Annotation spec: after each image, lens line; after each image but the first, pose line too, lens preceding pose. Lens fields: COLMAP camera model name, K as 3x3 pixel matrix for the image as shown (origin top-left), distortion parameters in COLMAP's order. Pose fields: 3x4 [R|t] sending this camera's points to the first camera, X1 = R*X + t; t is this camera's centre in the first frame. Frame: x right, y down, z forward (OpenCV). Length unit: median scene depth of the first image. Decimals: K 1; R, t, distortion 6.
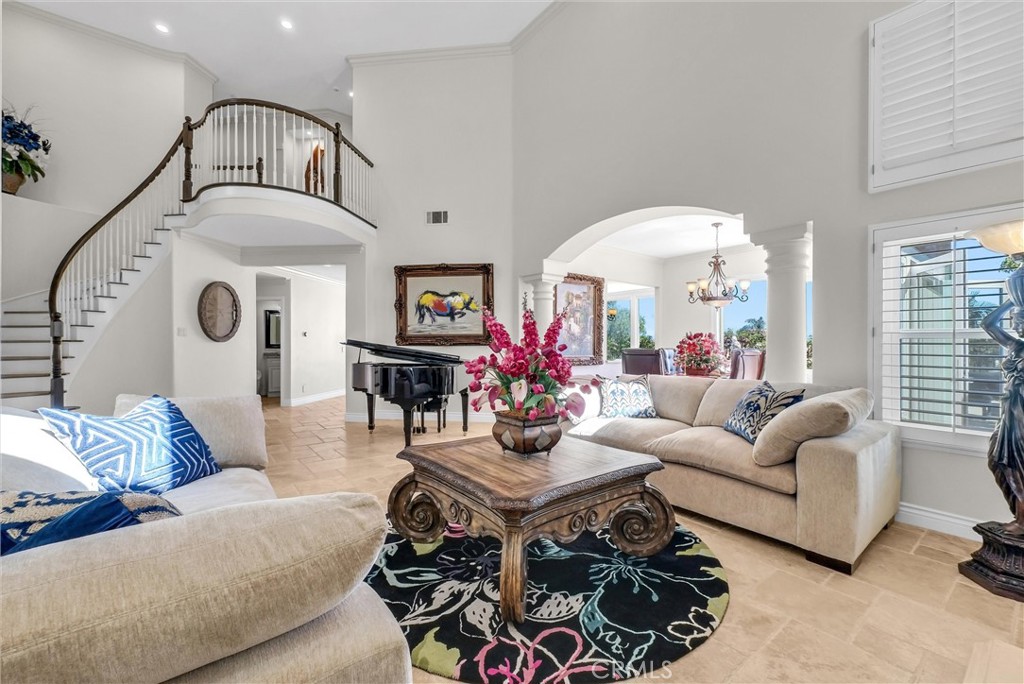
lens RADIAL K [[425.2, 0, 507.5], [0, 425.2, 341.5], [0, 0, 1]] dist [0.001172, -0.000094]
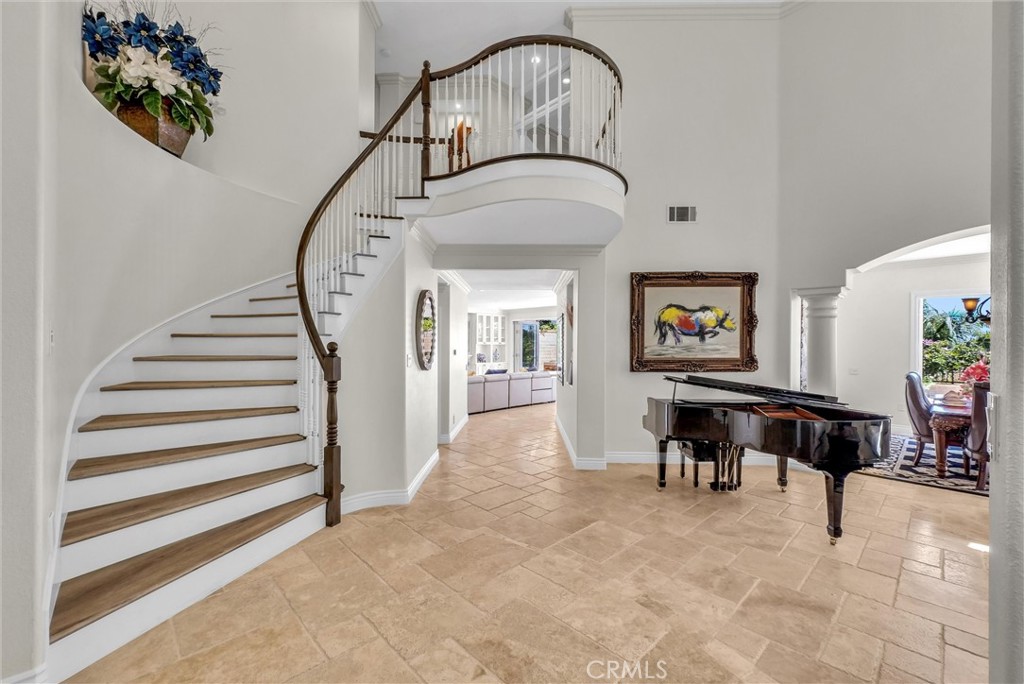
lens RADIAL K [[425.2, 0, 505.9], [0, 425.2, 344.2], [0, 0, 1]] dist [0.001172, -0.000094]
pose [[0.993710, 0.000958, 0.111984, -0.597348], [-0.001746, 0.999974, 0.006942, -0.048595], [-0.111974, -0.007094, 0.993686, 0.229608]]
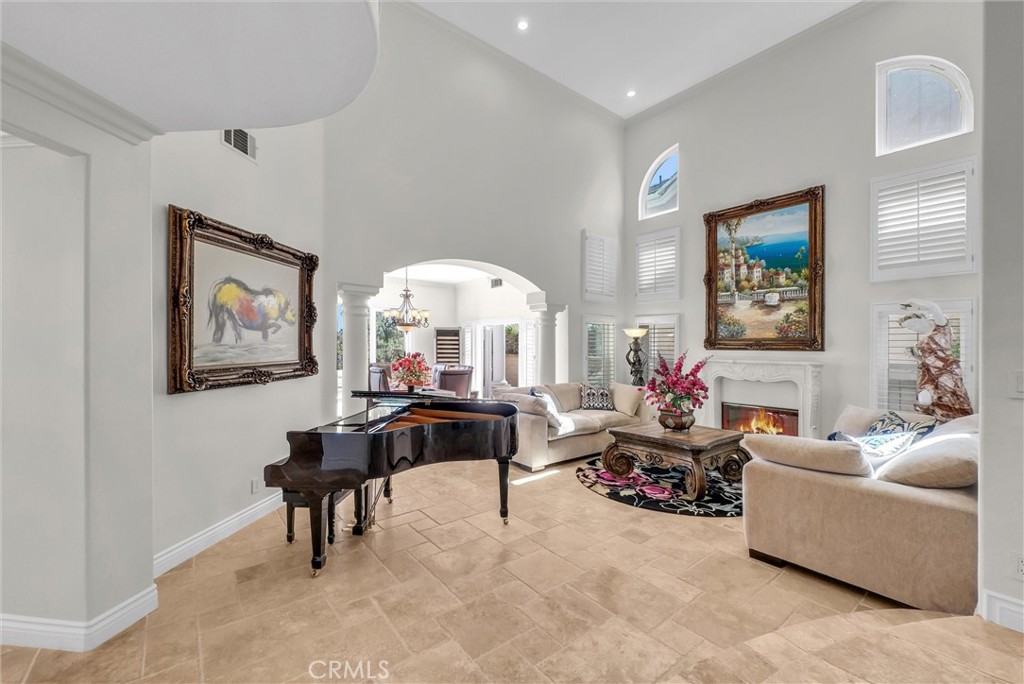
lens RADIAL K [[425.2, 0, 513.6], [0, 425.2, 344.3], [0, 0, 1]] dist [0.001172, -0.000094]
pose [[-0.025184, 0.000327, 0.999683, -0.705062], [-0.002828, 0.999996, -0.000398, -0.041738], [-0.999679, -0.002837, -0.025183, 0.684099]]
